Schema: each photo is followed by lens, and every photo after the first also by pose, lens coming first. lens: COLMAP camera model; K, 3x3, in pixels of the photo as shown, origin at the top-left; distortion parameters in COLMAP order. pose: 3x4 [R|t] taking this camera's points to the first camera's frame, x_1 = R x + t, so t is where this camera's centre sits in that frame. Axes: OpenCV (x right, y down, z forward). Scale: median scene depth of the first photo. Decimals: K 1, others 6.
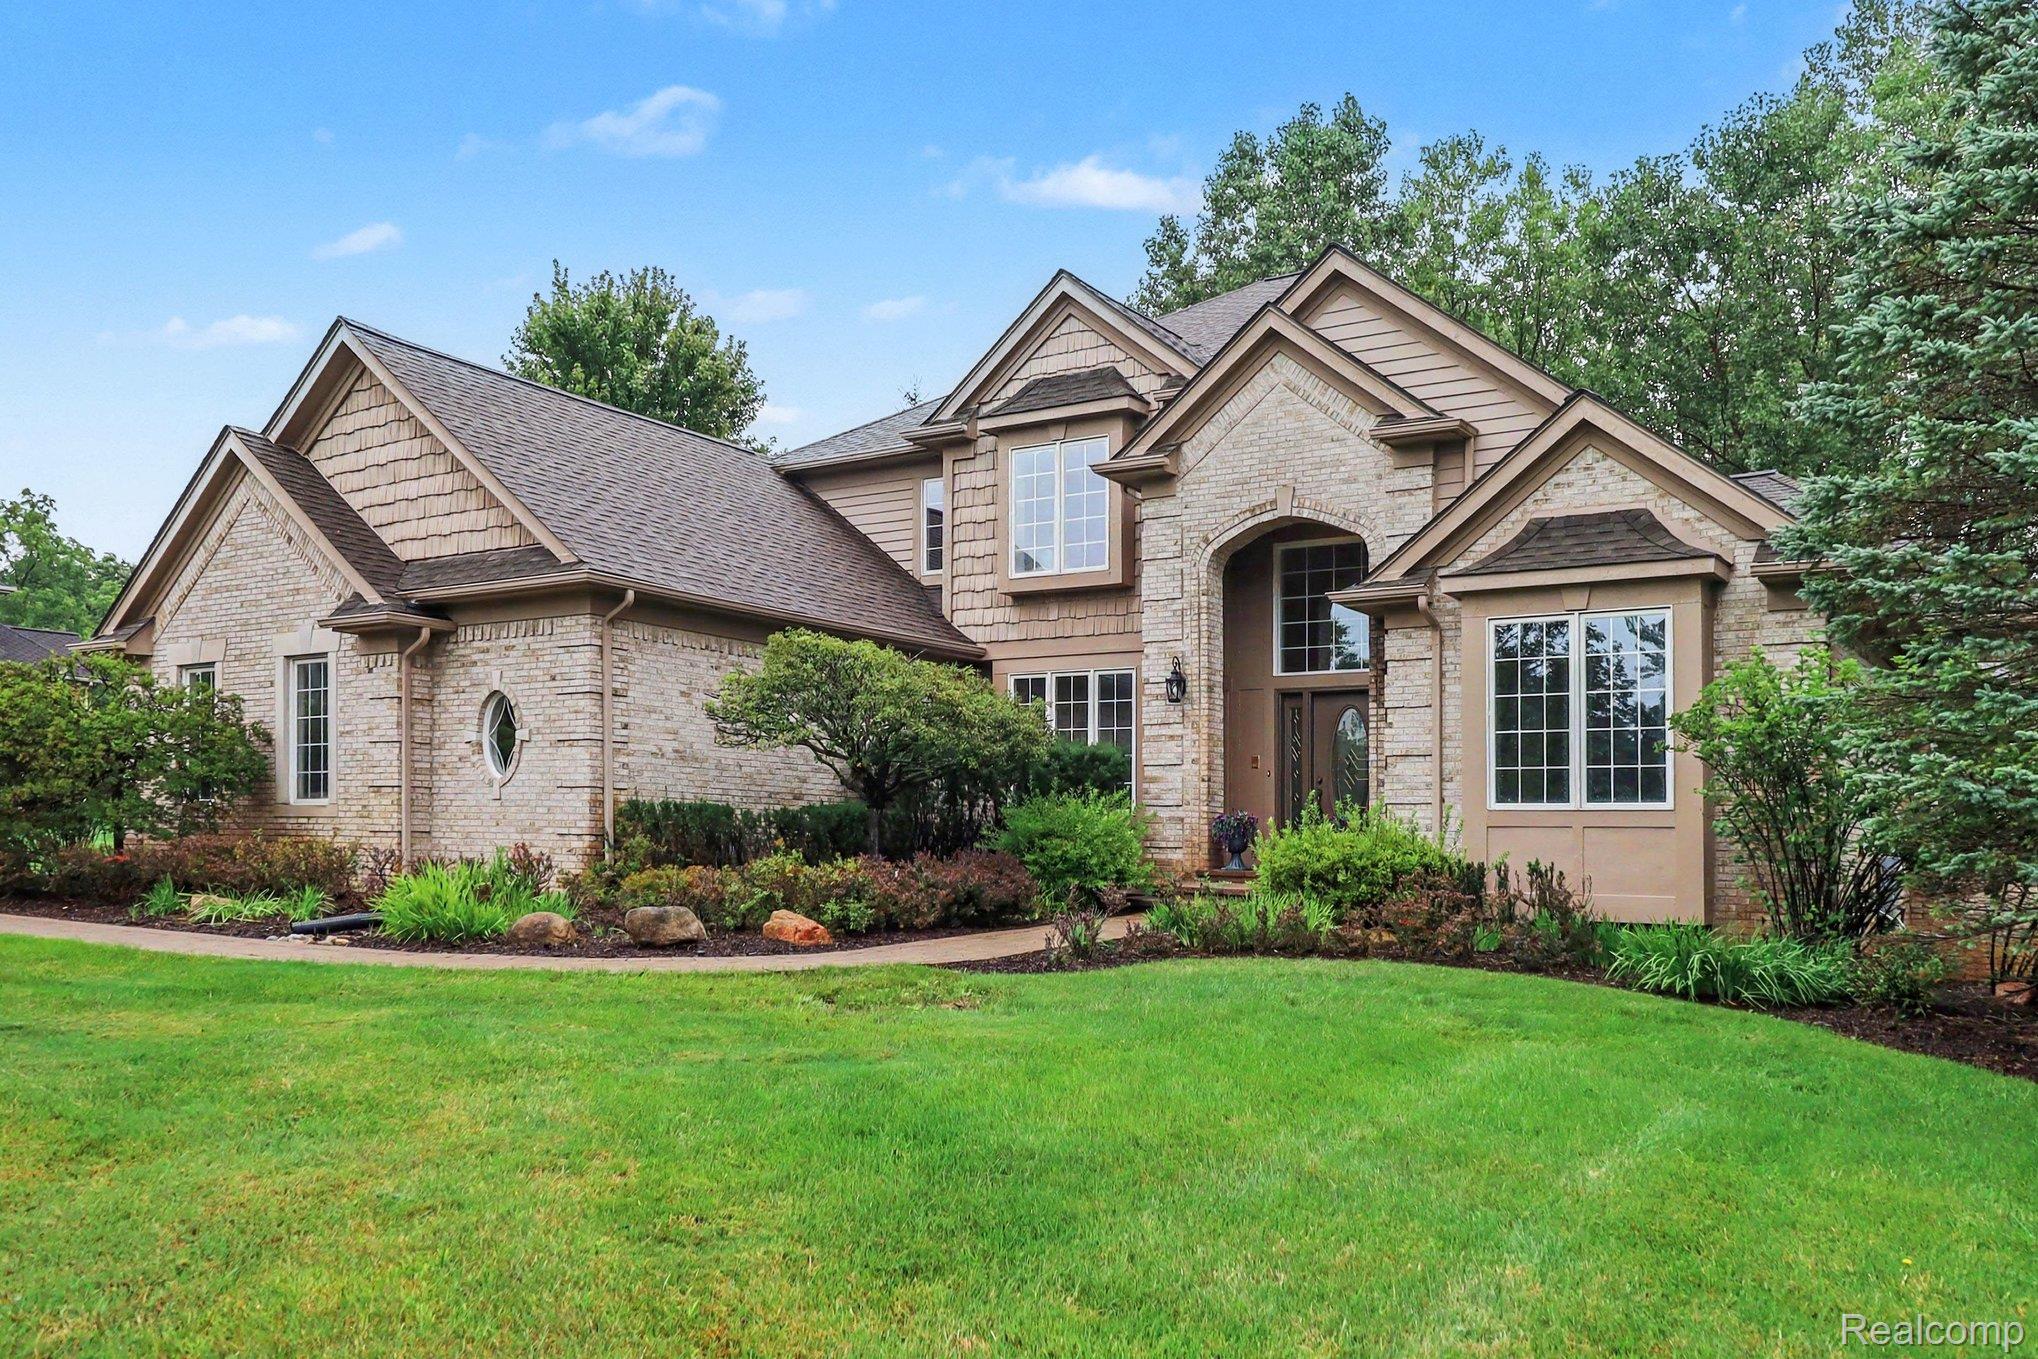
lens RADIAL K [[1669.4, 0, 1019.0], [0, 1669.4, 679.5], [0, 0, 1]] dist [-0.014483, -0.002932]
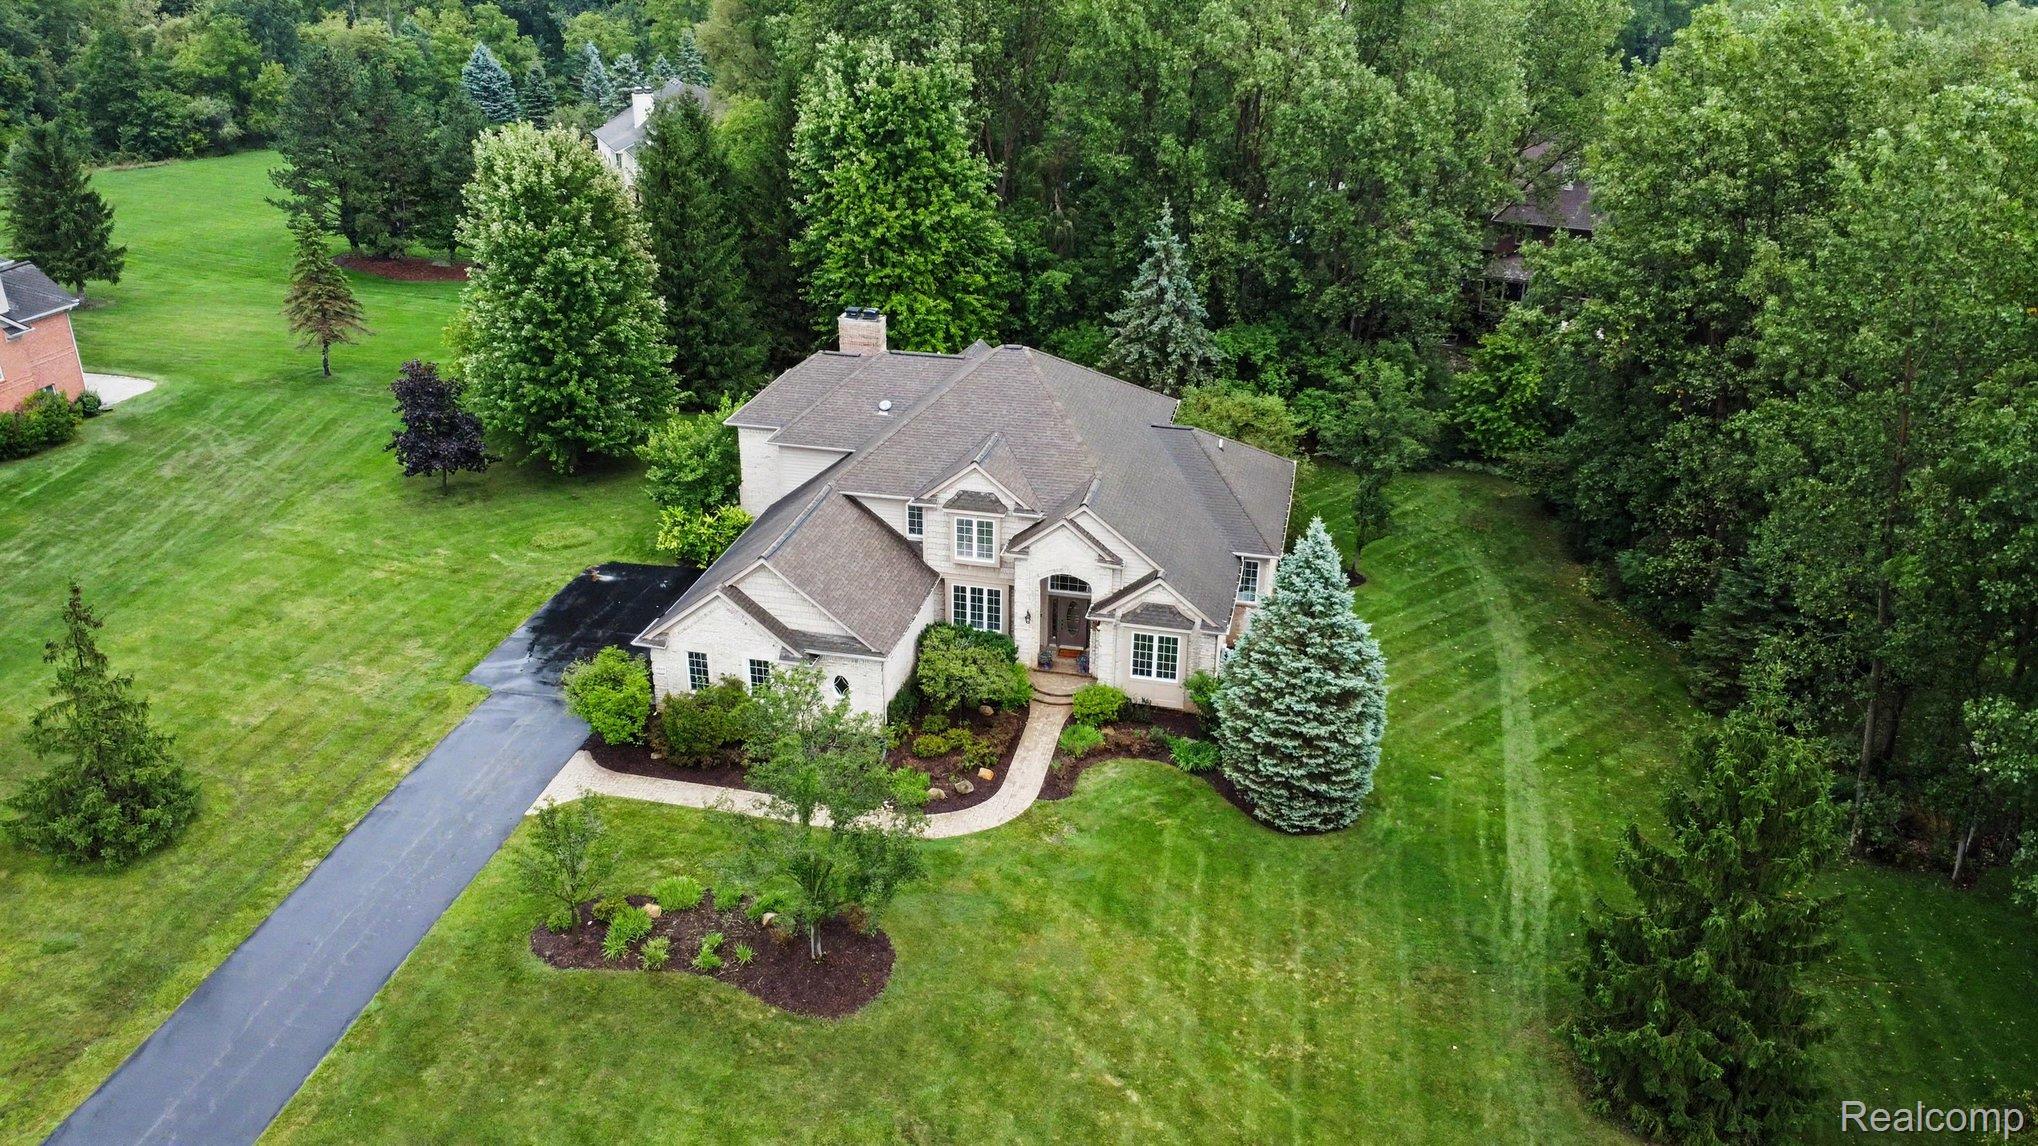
lens RADIAL K [[1493.8, 0, 1019.0], [0, 1493.8, 573.0], [0, 0, 1]] dist [-0.003243, -0.057331]
pose [[0.932589, -0.155558, 0.325698, -0.839345], [-0.029762, 0.866146, 0.498903, -1.496173], [-0.359710, -0.474965, 0.803129, -1.240302]]
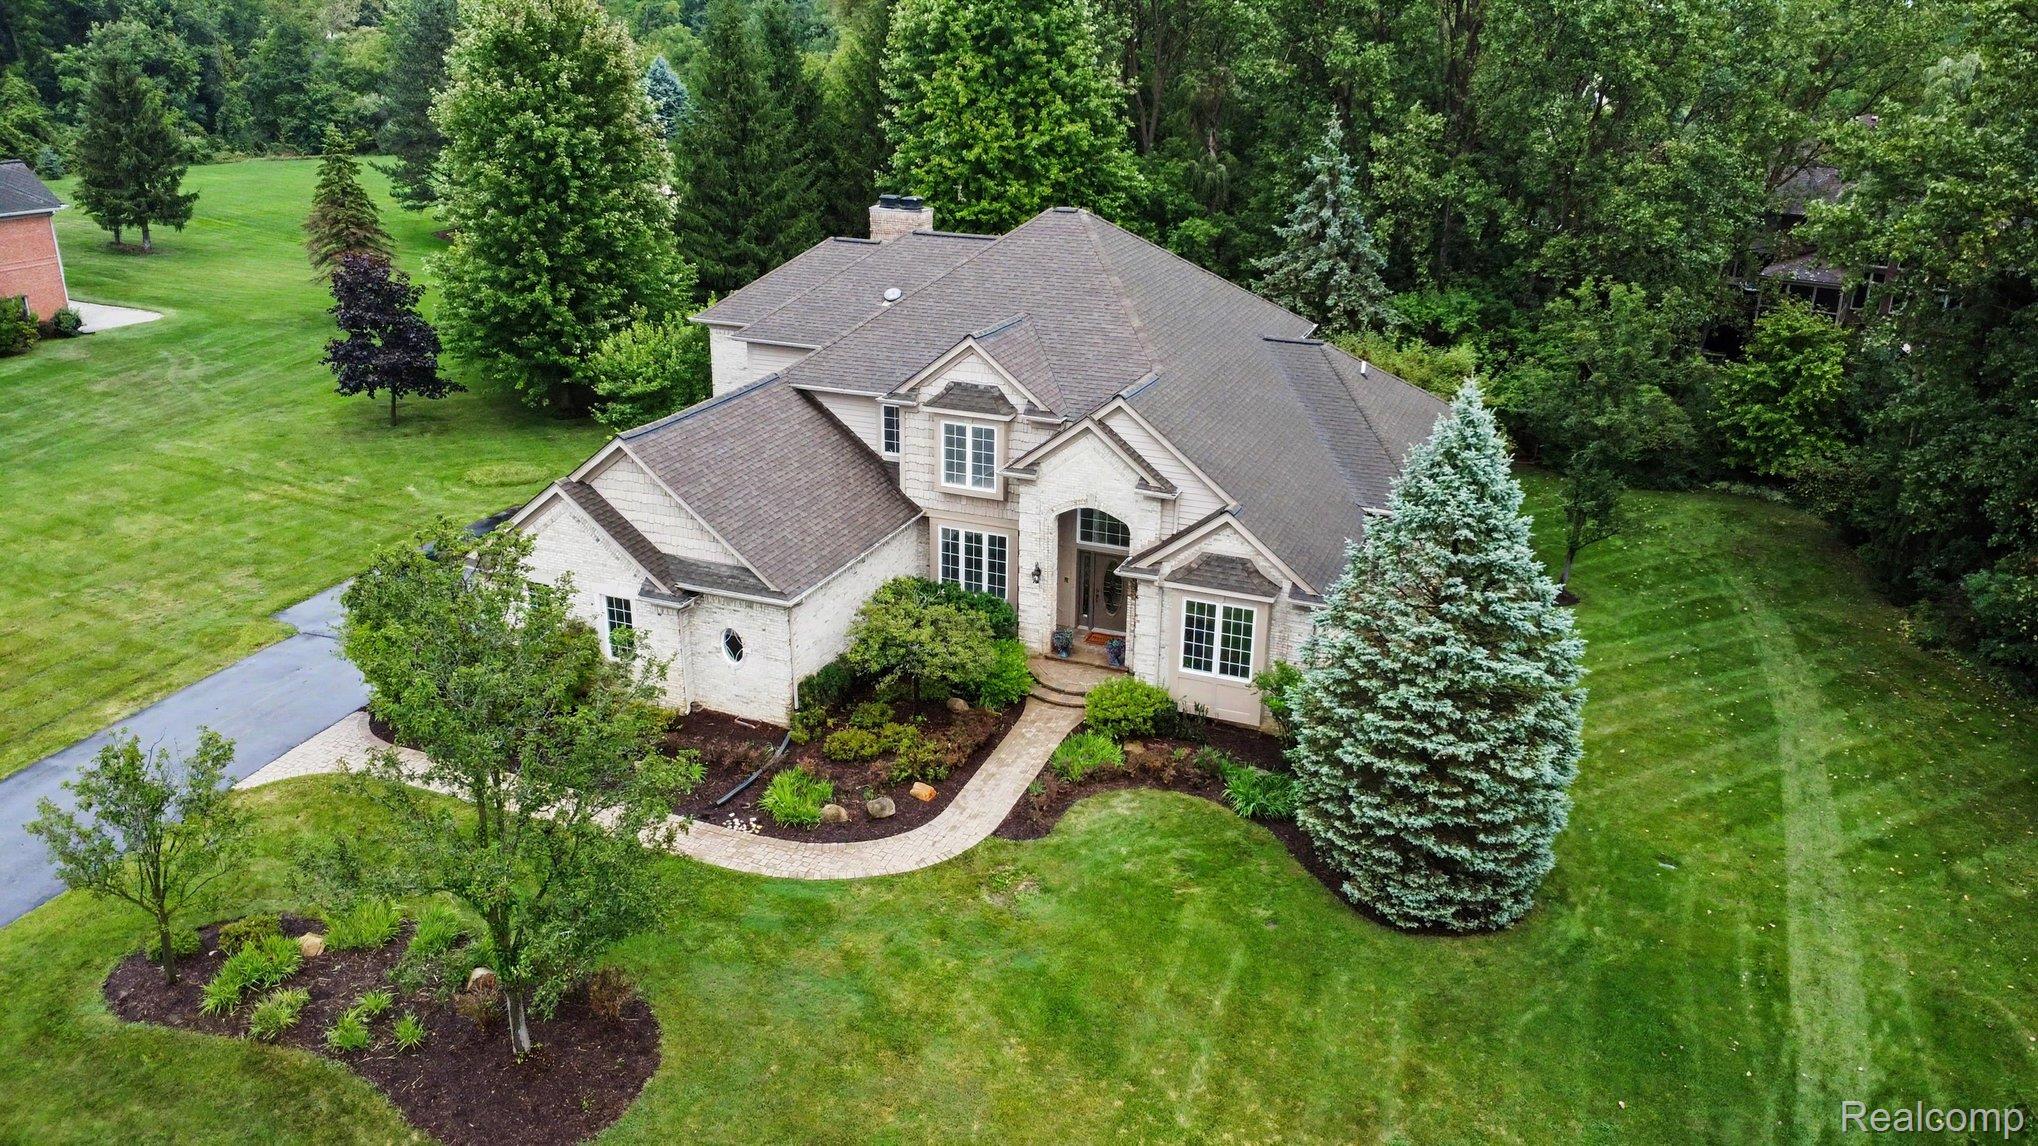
lens RADIAL K [[1493.8, 0, 1019.0], [0, 1493.8, 573.0], [0, 0, 1]] dist [-0.003243, -0.057331]
pose [[0.979060, -0.072244, 0.190321, -0.290166], [-0.018673, 0.899099, 0.437346, -0.831722], [-0.202713, -0.431742, 0.878923, -0.661686]]
